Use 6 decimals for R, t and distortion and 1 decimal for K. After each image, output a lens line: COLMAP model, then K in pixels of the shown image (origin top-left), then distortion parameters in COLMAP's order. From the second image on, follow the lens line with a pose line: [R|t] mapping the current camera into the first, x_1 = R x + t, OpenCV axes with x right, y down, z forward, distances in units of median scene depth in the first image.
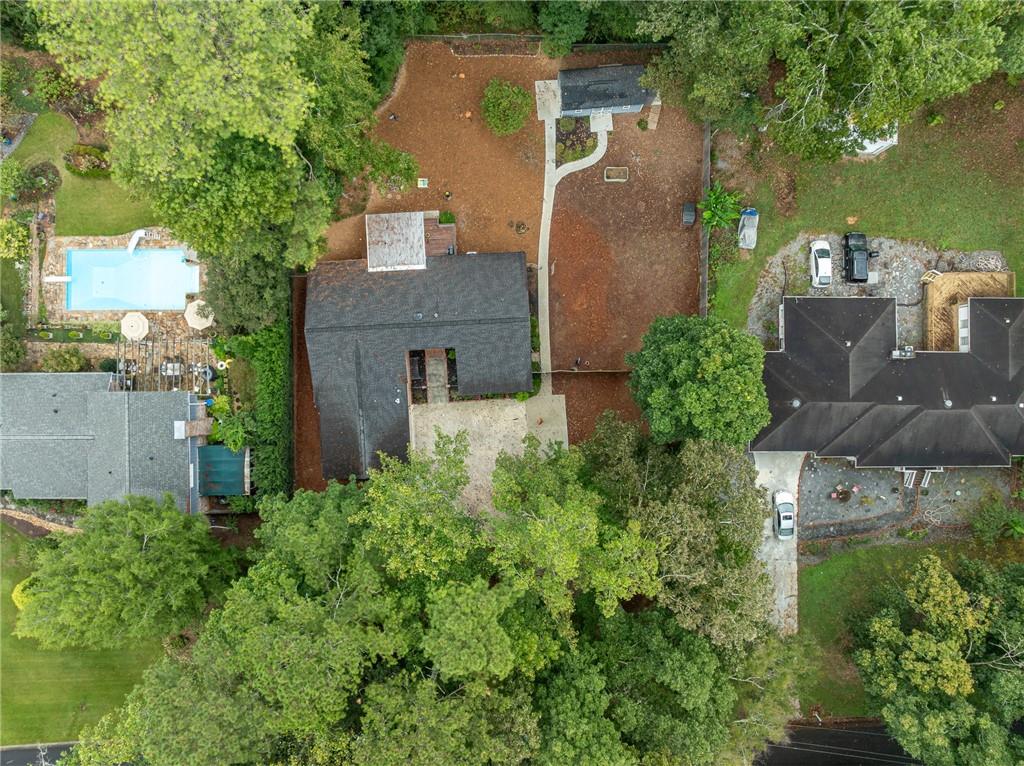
lens RADIAL K [[724.1, 0, 516.4], [0, 724.1, 379.7], [0, 0, 1]] dist [-0.040339, 0.003625]
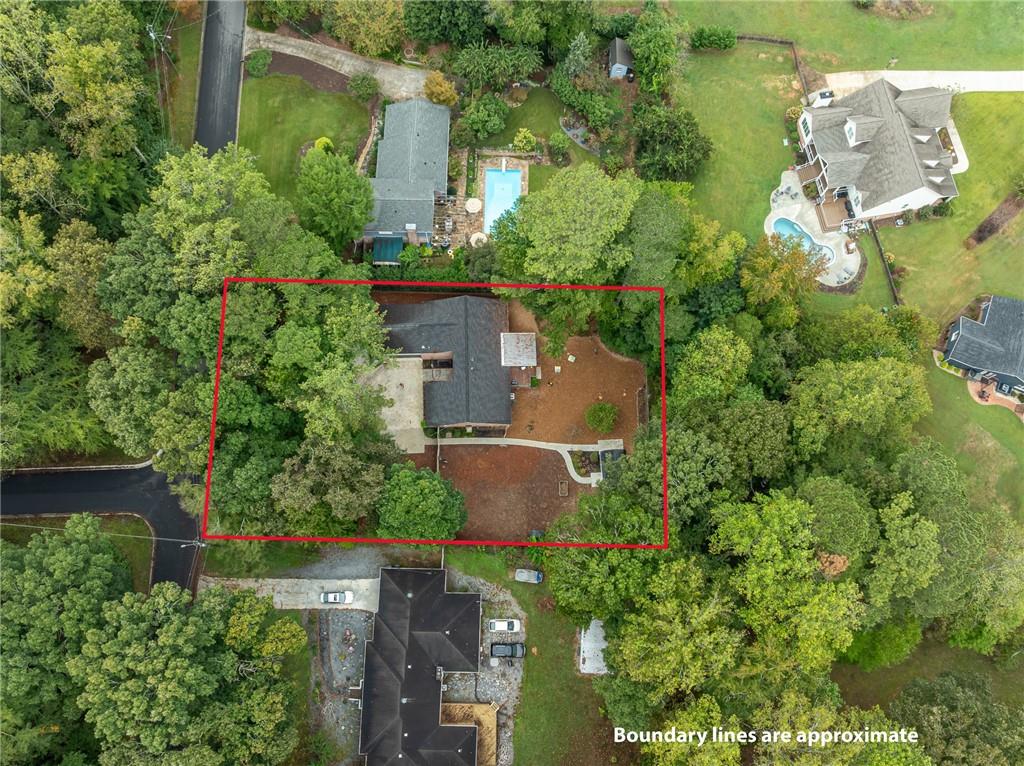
lens RADIAL K [[793.9, 0, 515.6], [0, 793.9, 415.6], [0, 0, 1]] dist [-0.032817, -0.002102]
pose [[-0.020634, 0.970218, -0.241351, 0.425179], [-0.999654, -0.023959, -0.010848, -0.167311], [-0.016308, 0.241044, 0.970377, -0.747119]]
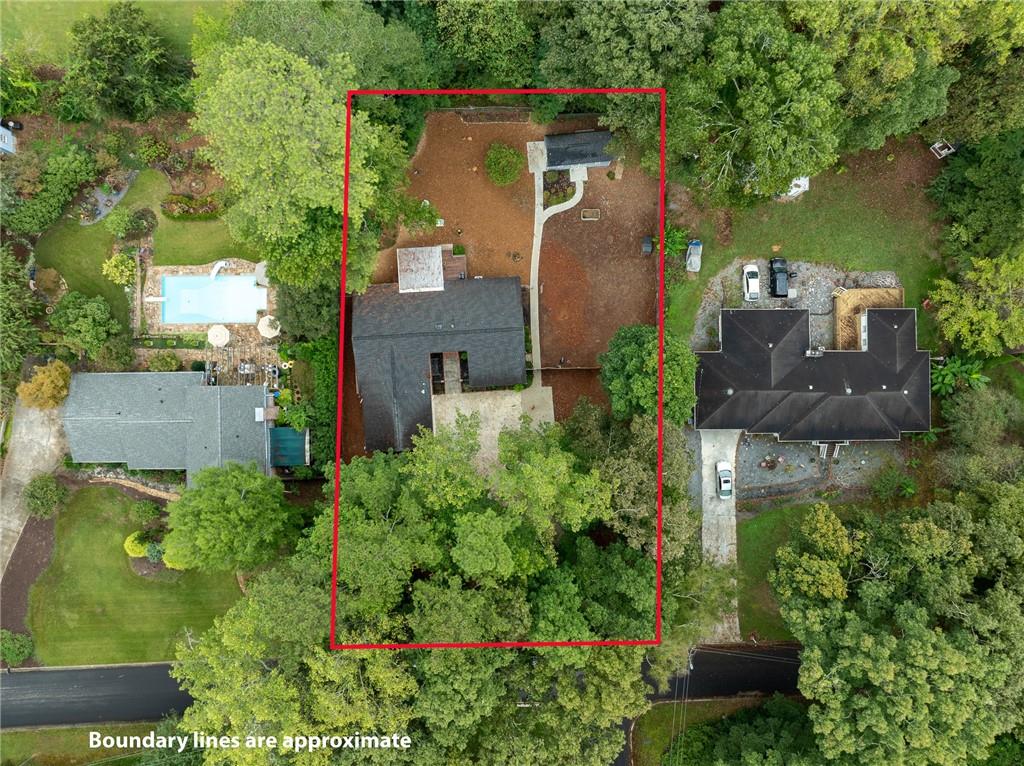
lens RADIAL K [[724.1, 0, 516.4], [0, 724.1, 379.7], [0, 0, 1]] dist [-0.040339, 0.003625]
pose [[0.999963, -0.007627, 0.004071, -0.000986], [0.007631, 0.999970, -0.001019, 0.009821], [-0.004064, 0.001050, 0.999991, -0.300044]]
